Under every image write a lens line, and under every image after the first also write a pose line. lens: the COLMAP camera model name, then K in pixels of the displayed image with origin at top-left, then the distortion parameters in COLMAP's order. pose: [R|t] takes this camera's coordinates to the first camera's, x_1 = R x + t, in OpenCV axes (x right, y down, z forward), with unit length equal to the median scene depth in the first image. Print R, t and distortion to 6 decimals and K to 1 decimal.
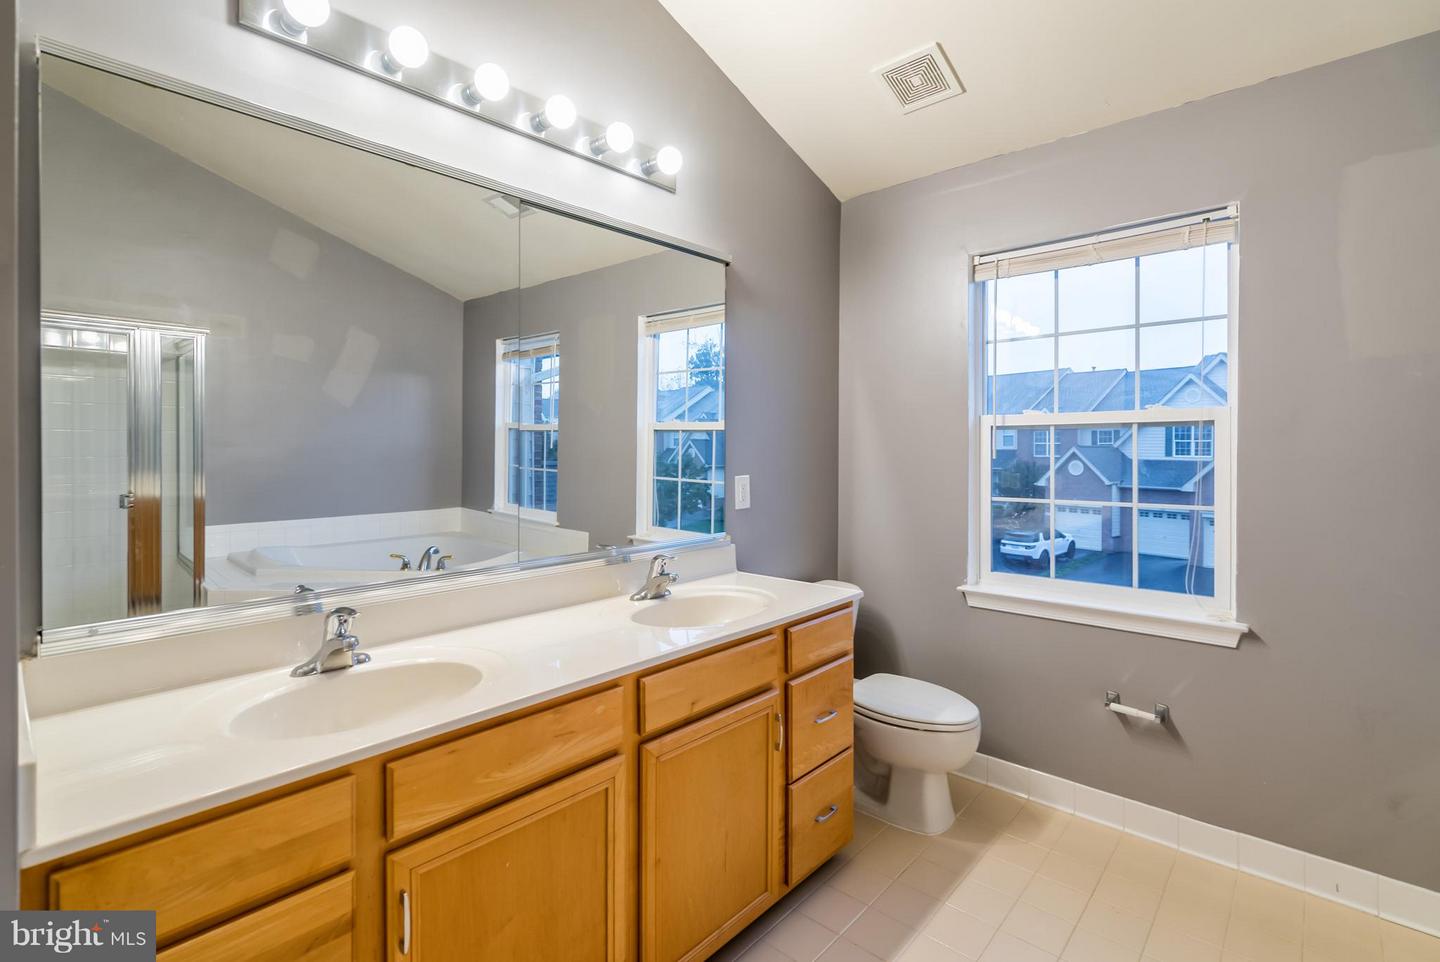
lens RADIAL K [[657.0, 0, 679.4], [0, 657.0, 447.7], [0, 0, 1]] dist [-0.002507, -0.000388]
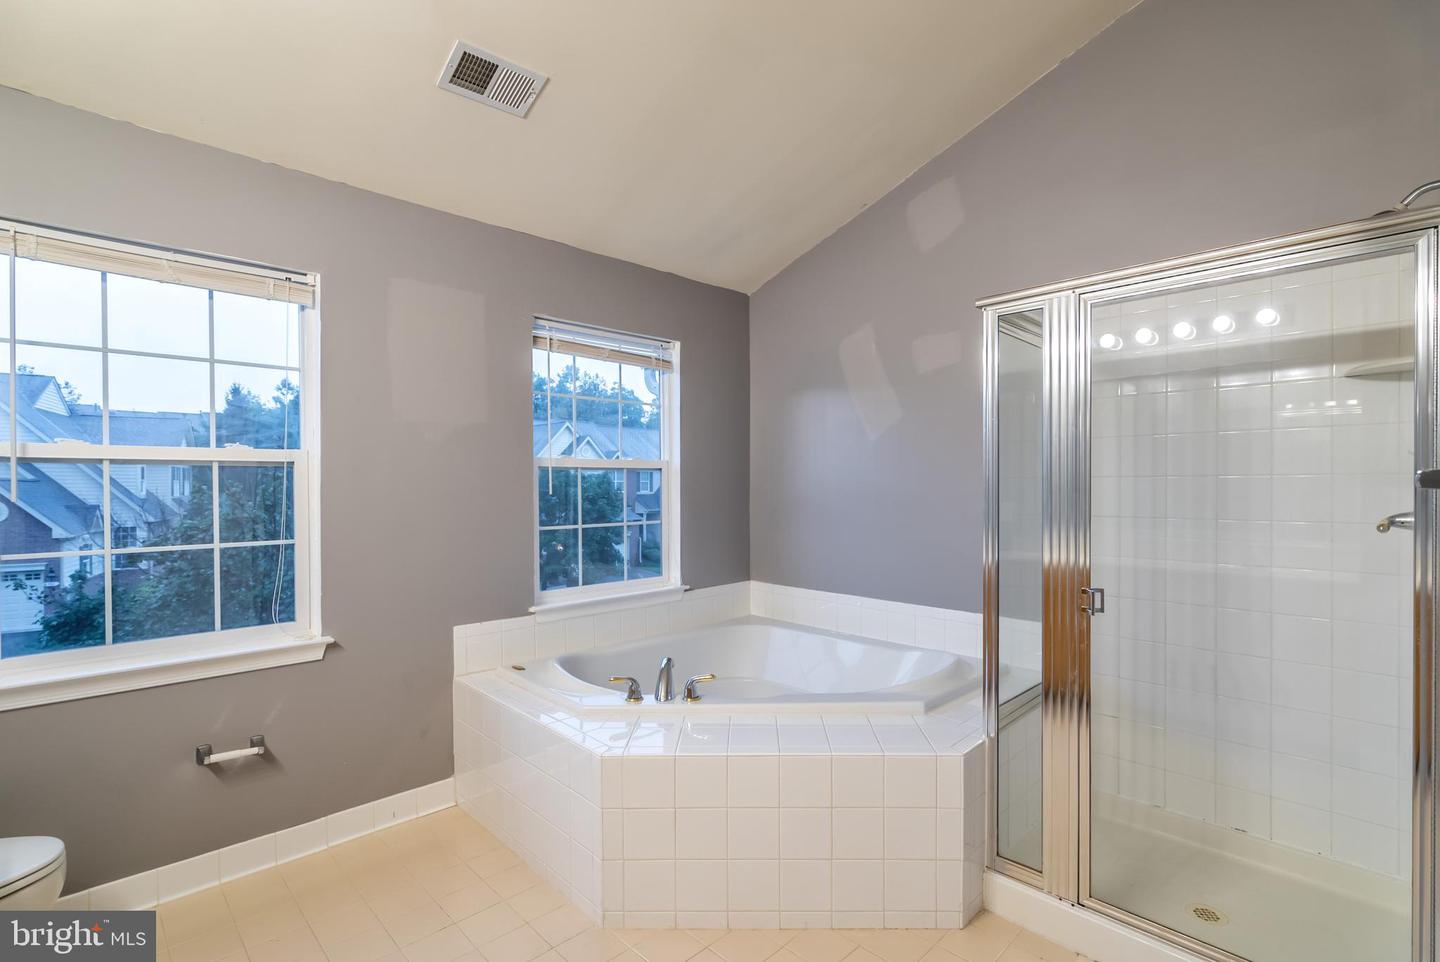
lens RADIAL K [[657.0, 0, 706.3], [0, 657.0, 487.7], [0, 0, 1]] dist [-0.002507, -0.000388]
pose [[0.060798, -0.006084, 0.998132, -0.249475], [0.003163, 0.999978, 0.005902, -0.002278], [-0.998145, 0.002798, 0.060816, 0.233952]]
